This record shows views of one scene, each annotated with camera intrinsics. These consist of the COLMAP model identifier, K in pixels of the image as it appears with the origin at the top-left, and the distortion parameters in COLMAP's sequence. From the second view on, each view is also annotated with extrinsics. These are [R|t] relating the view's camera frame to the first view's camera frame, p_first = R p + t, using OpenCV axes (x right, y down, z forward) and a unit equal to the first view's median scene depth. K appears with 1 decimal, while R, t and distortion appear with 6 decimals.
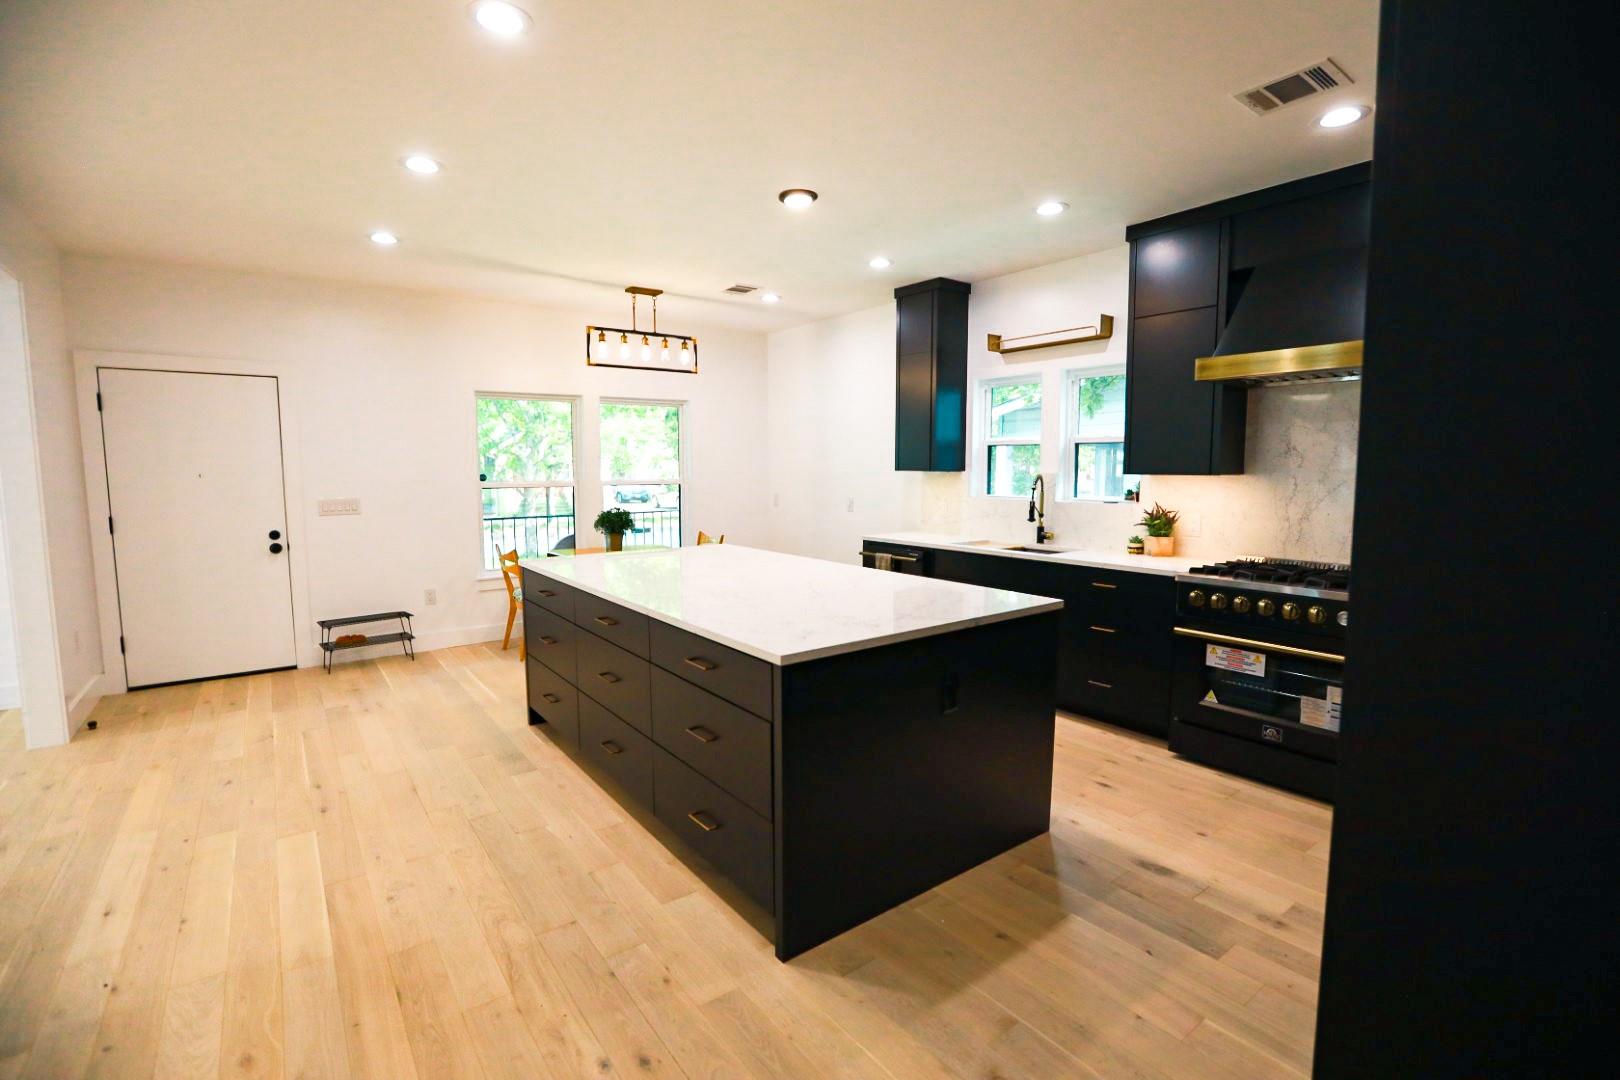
lens RADIAL K [[732.0, 0, 808.8], [0, 732.0, 534.3], [0, 0, 1]] dist [-0.048636, 0.015316]
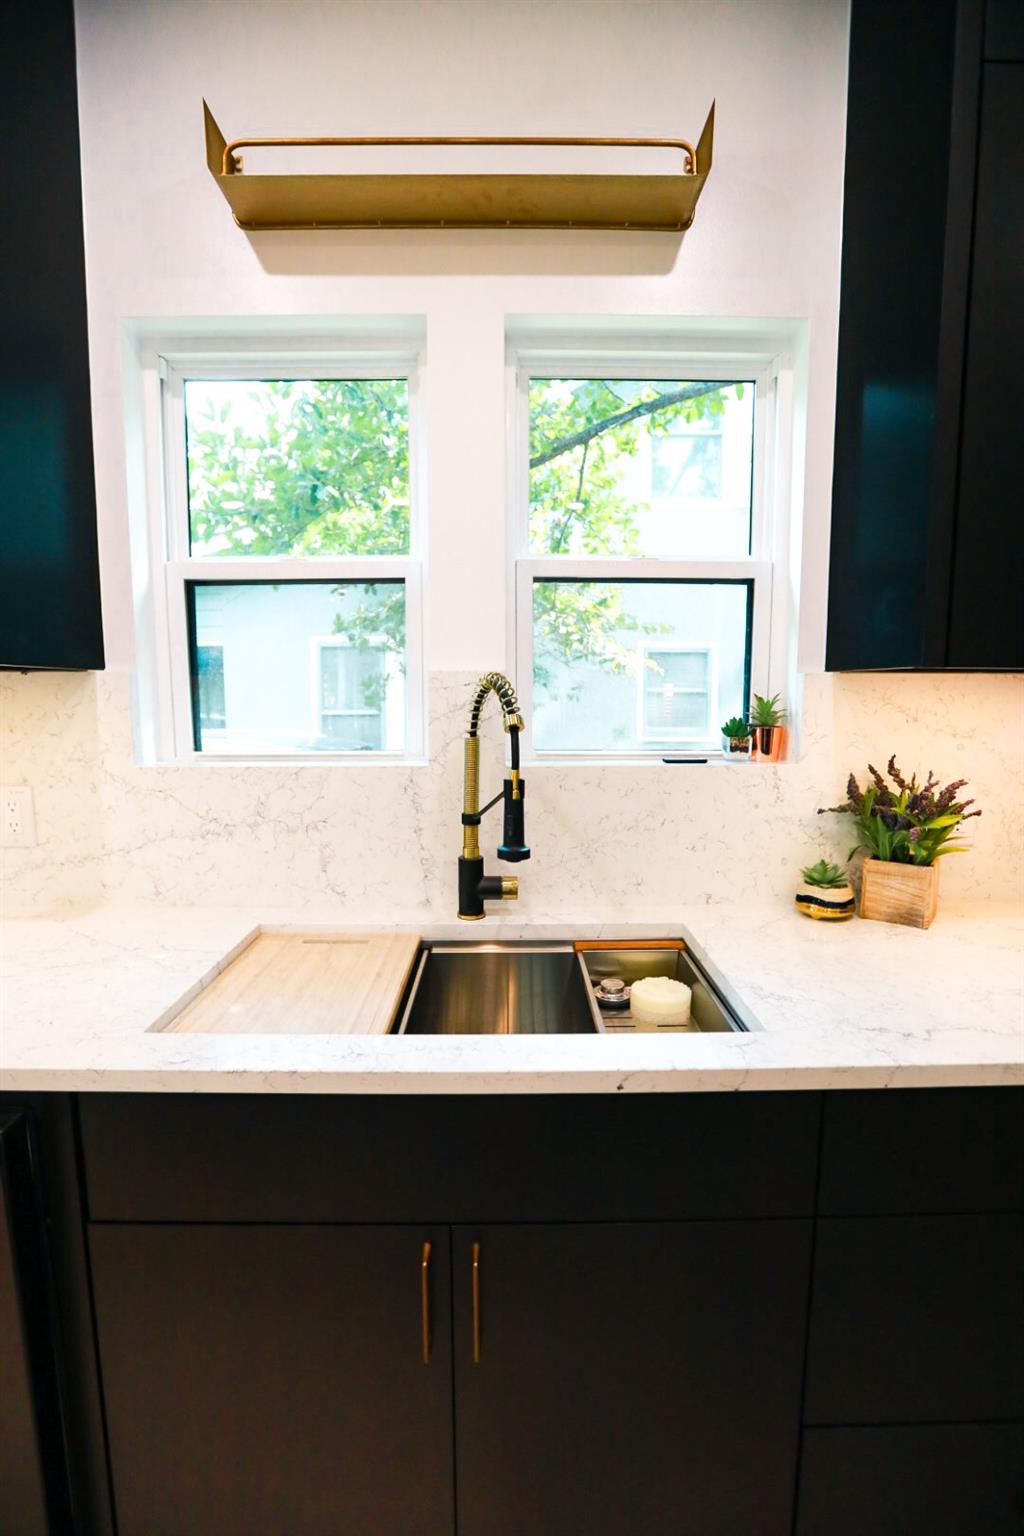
lens RADIAL K [[694.0, 0, 512.4], [0, 694.0, 776.1], [0, 0, 1]] dist [-0.048636, 0.015316]
pose [[0.594969, -0.094435, 0.798182, 0.125357], [0.072943, 0.995320, 0.063386, -0.066047], [-0.800432, 0.020509, 0.599072, 0.920762]]
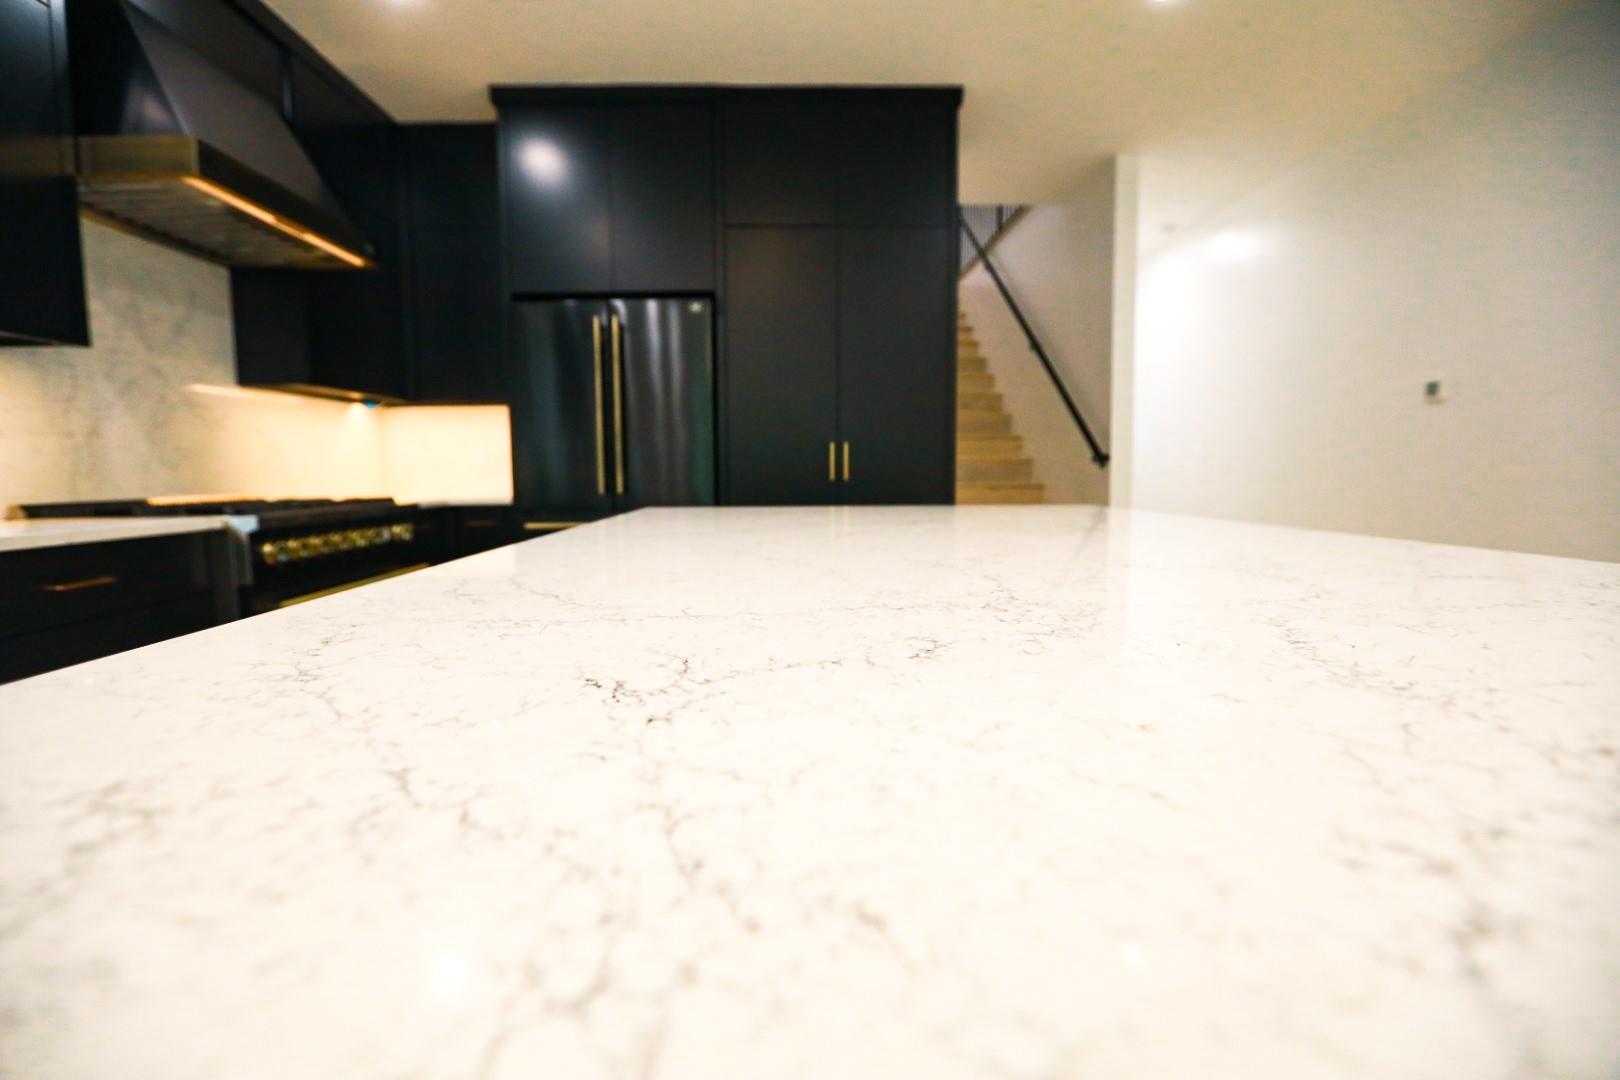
lens RADIAL K [[732.0, 0, 807.6], [0, 732.0, 543.9], [0, 0, 1]] dist [-0.048636, 0.015316]
pose [[-0.819332, -0.050502, 0.571091, -0.149245], [0.059876, 0.983128, 0.172840, 0.002271], [-0.570185, 0.175808, -0.802484, 0.973700]]
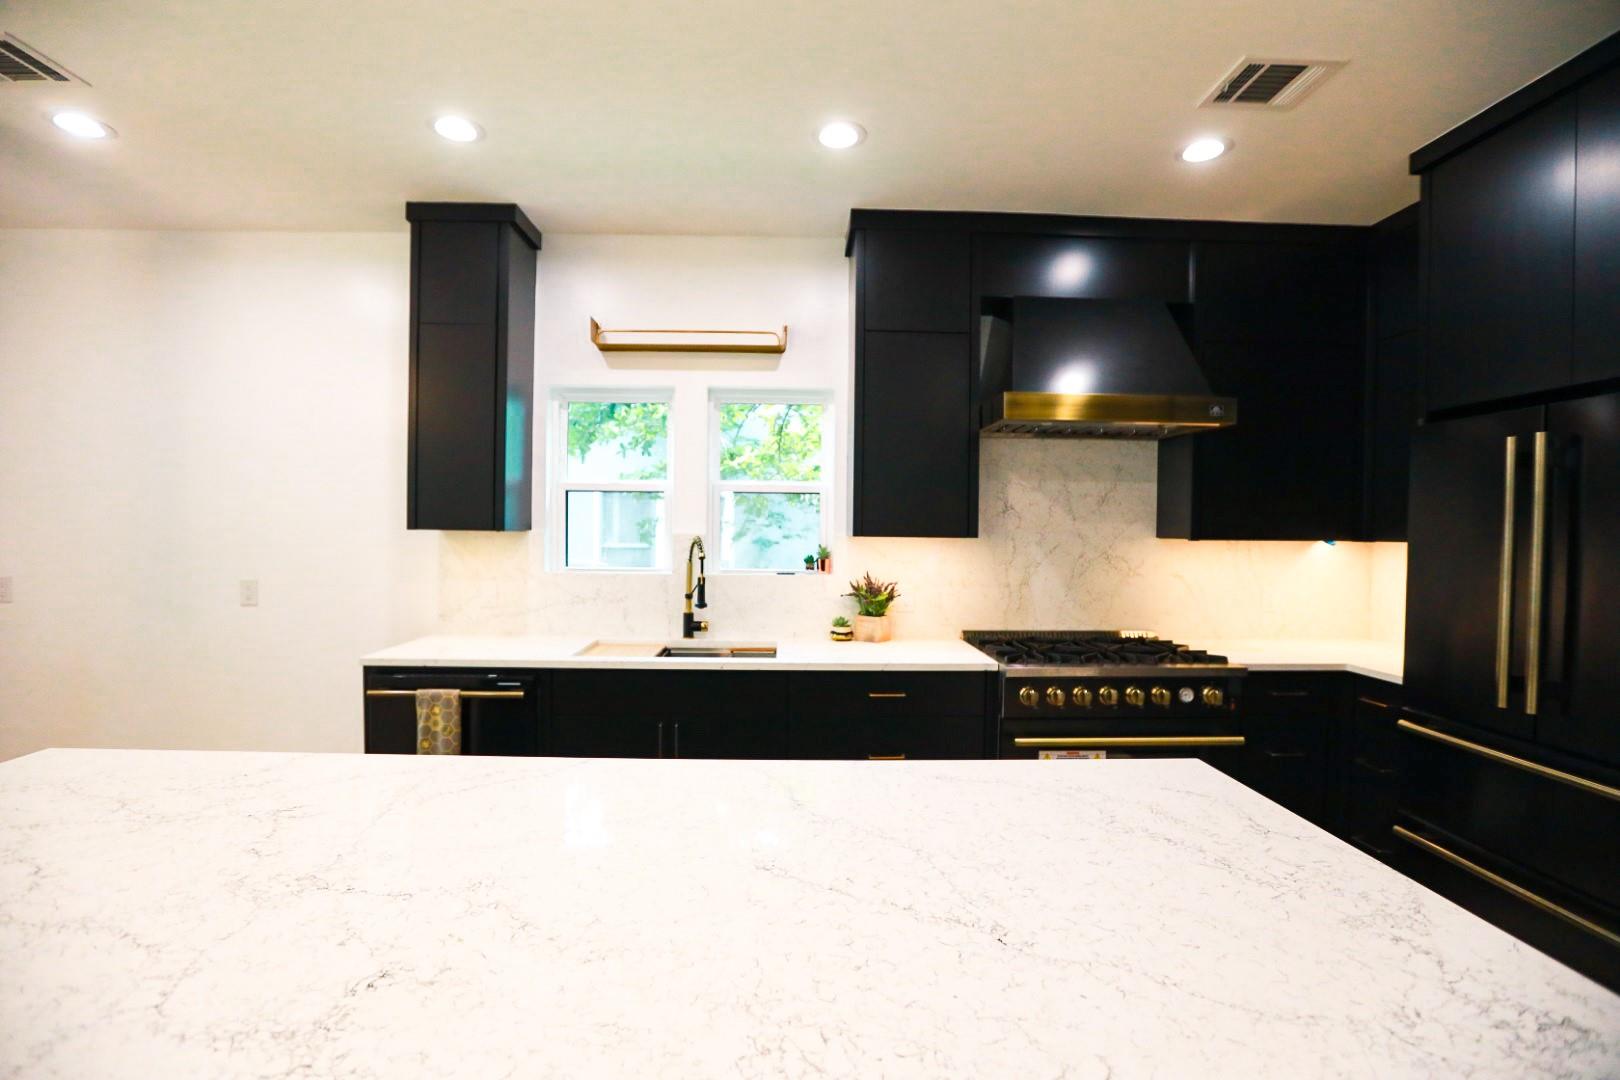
lens RADIAL K [[732.0, 0, 804.9], [0, 732.0, 542.2], [0, 0, 1]] dist [-0.048636, 0.015316]
pose [[0.578112, -0.010952, 0.815884, -0.192928], [0.063118, 0.997514, -0.031334, -0.053879], [-0.813512, 0.069612, 0.577366, 0.578234]]
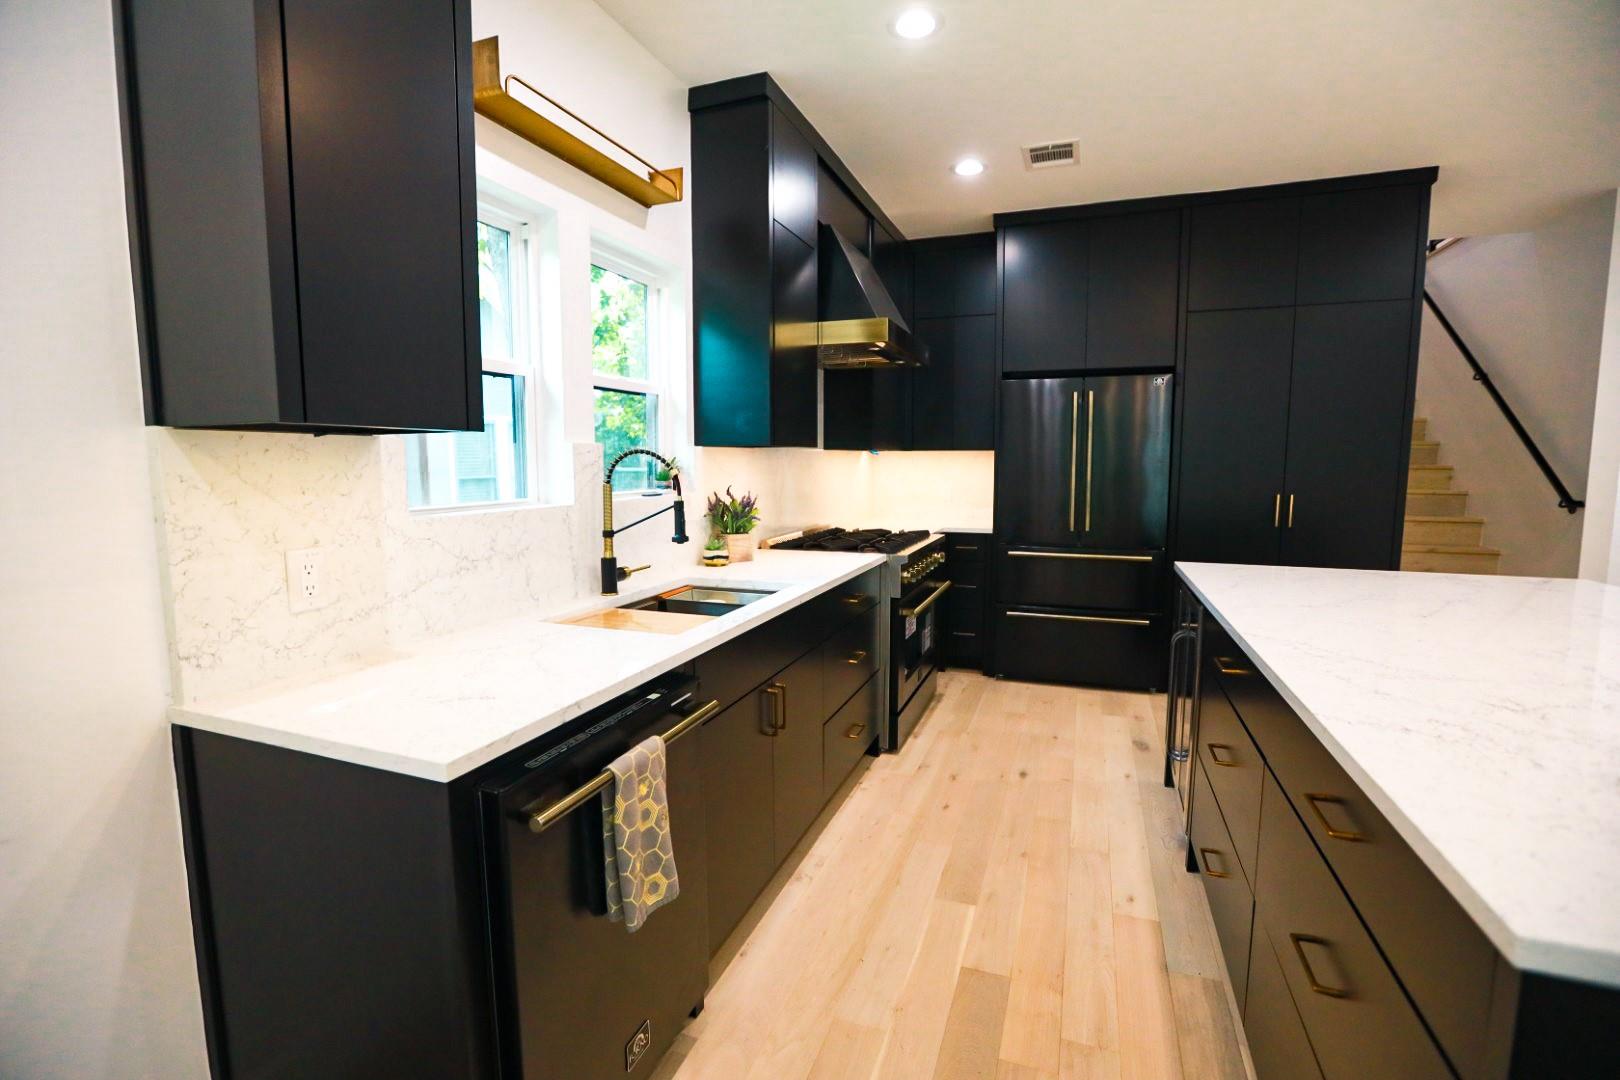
lens RADIAL K [[732.0, 0, 803.9], [0, 732.0, 538.6], [0, 0, 1]] dist [-0.048636, 0.015316]
pose [[-0.531184, -0.086118, 0.842869, -0.159465], [0.082598, 0.984819, 0.152675, -0.094347], [-0.843221, 0.150717, -0.516006, 1.270882]]
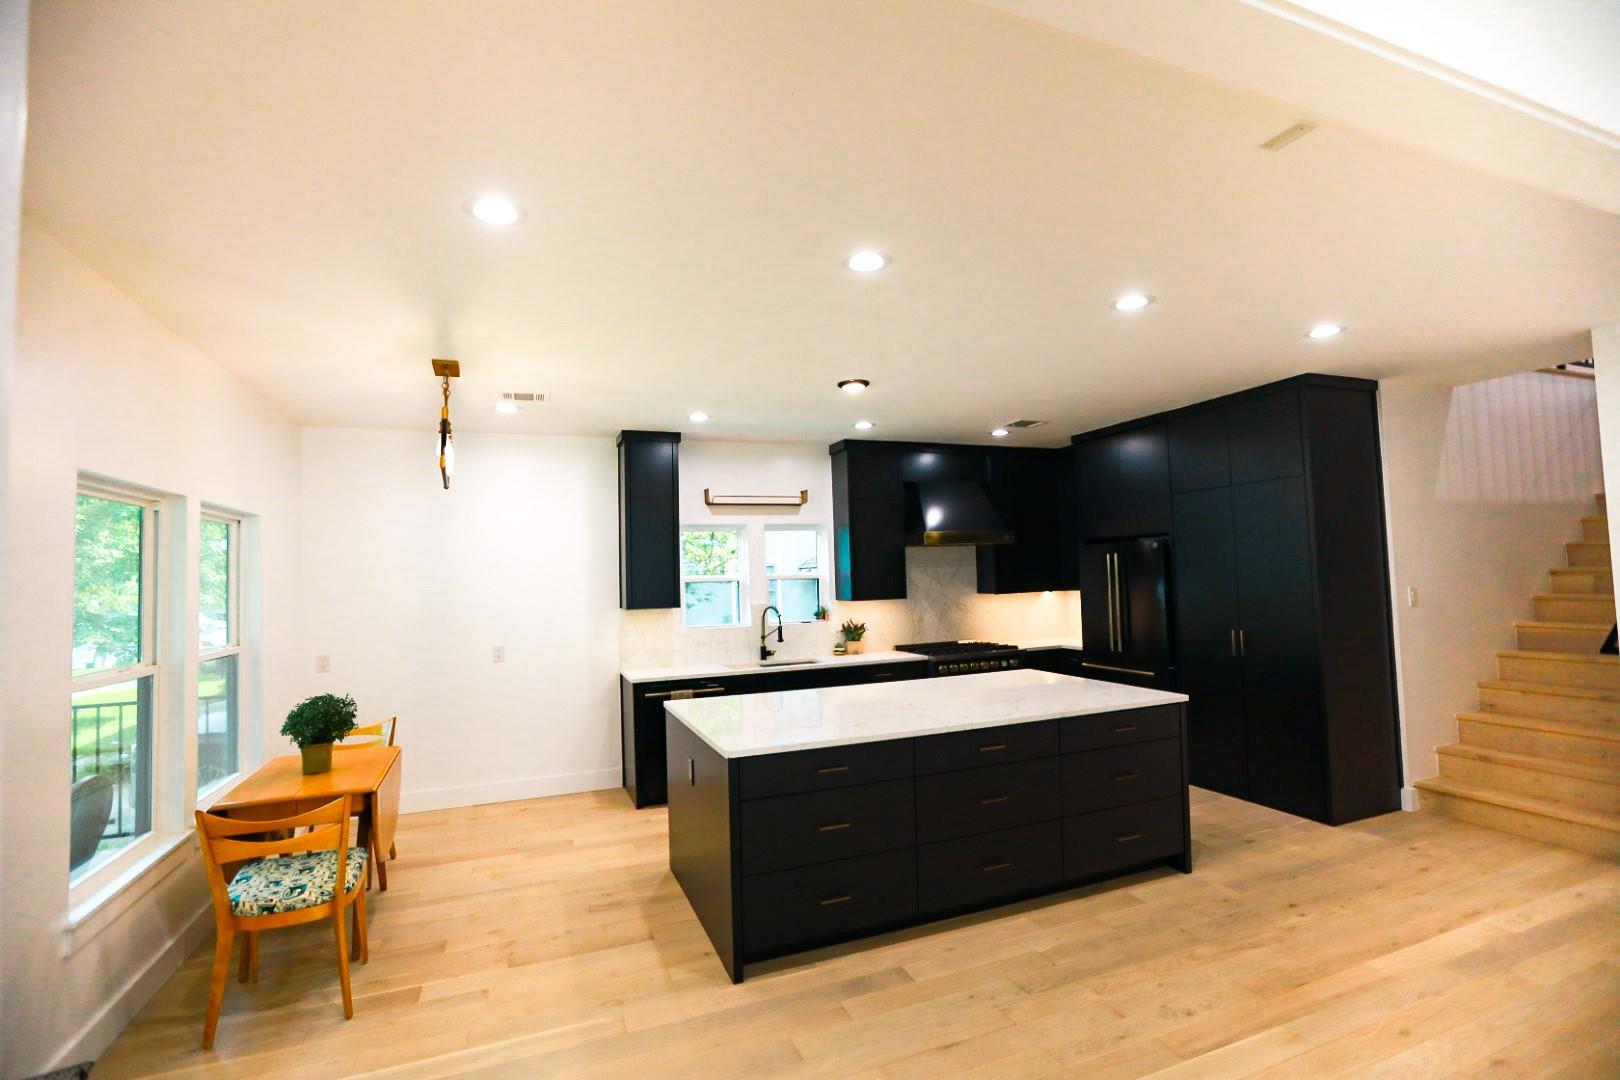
lens RADIAL K [[732.0, 0, 799.8], [0, 732.0, 540.3], [0, 0, 1]] dist [-0.048636, 0.015316]
pose [[0.276730, 0.039353, 0.960142, -0.989662], [0.118495, 0.990138, -0.074734, -0.100955], [-0.953614, 0.134453, 0.269338, 0.644997]]
